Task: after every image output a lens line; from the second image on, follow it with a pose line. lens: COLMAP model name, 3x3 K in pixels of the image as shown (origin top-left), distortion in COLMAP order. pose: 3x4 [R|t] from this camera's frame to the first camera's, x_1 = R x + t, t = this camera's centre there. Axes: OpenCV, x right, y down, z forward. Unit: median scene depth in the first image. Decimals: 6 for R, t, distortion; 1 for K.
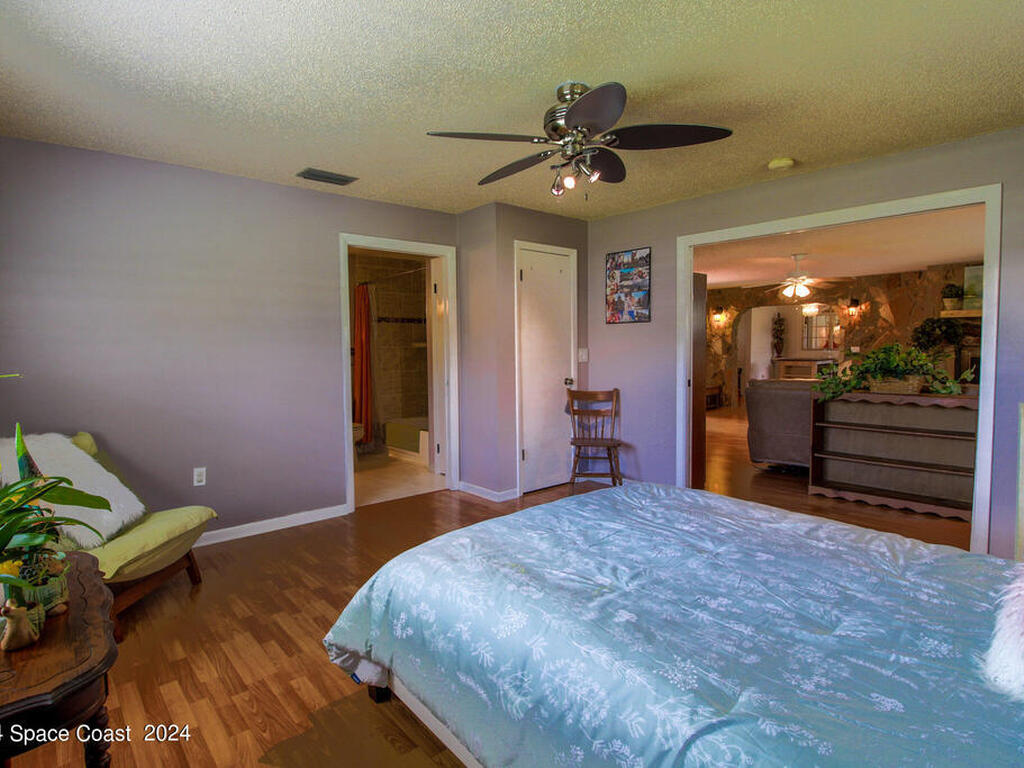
lens RADIAL K [[548.7, 0, 508.5], [0, 548.7, 379.4], [0, 0, 1]] dist [-0.017363, -0.001957]
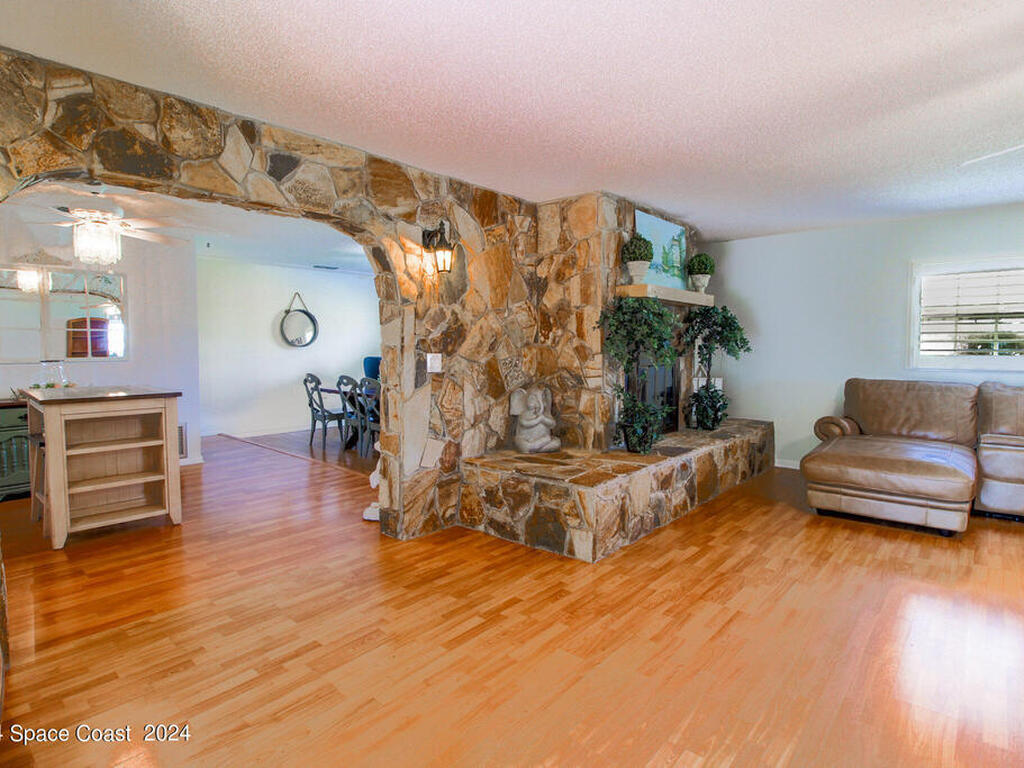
lens RADIAL K [[548.7, 0, 521.7], [0, 548.7, 378.4], [0, 0, 1]] dist [-0.017363, -0.001957]
pose [[-0.165618, -0.053992, 0.984711, 0.246783], [0.065256, 0.995712, 0.065570, -0.066792], [-0.984029, 0.075118, -0.161385, 1.040596]]
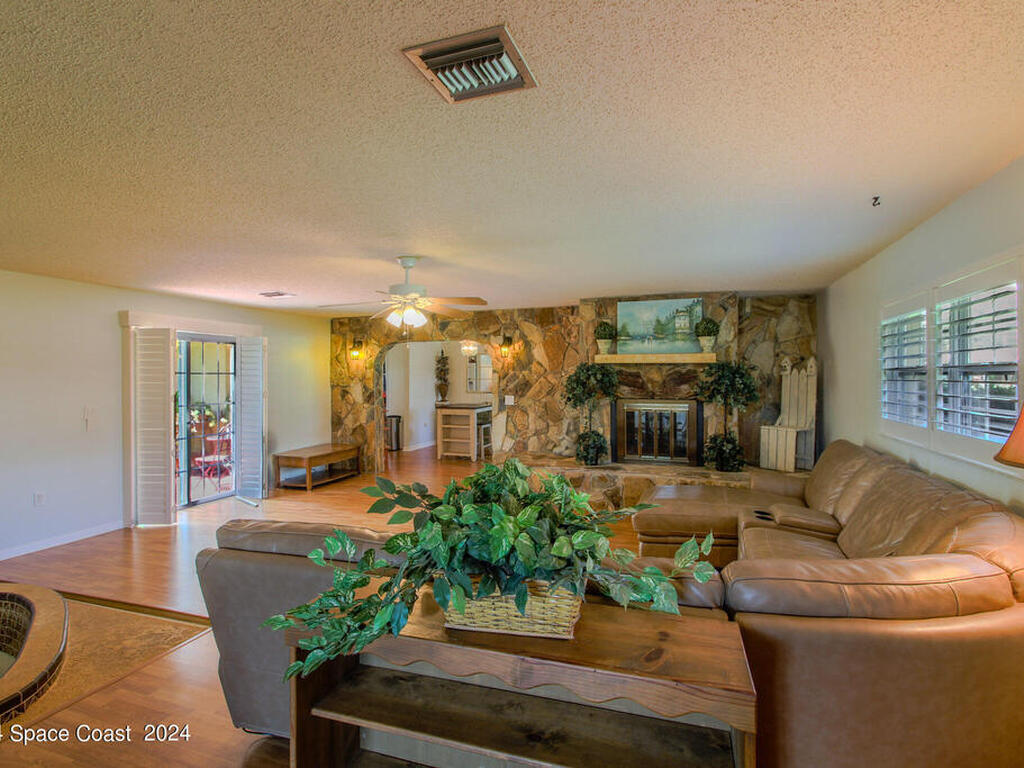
lens RADIAL K [[548.7, 0, 511.3], [0, 548.7, 384.6], [0, 0, 1]] dist [-0.017363, -0.001957]
pose [[0.862364, -0.001299, 0.506287, 0.237731], [0.026828, 0.998709, -0.043133, -0.043108], [-0.505577, 0.050779, 0.861286, 0.311247]]
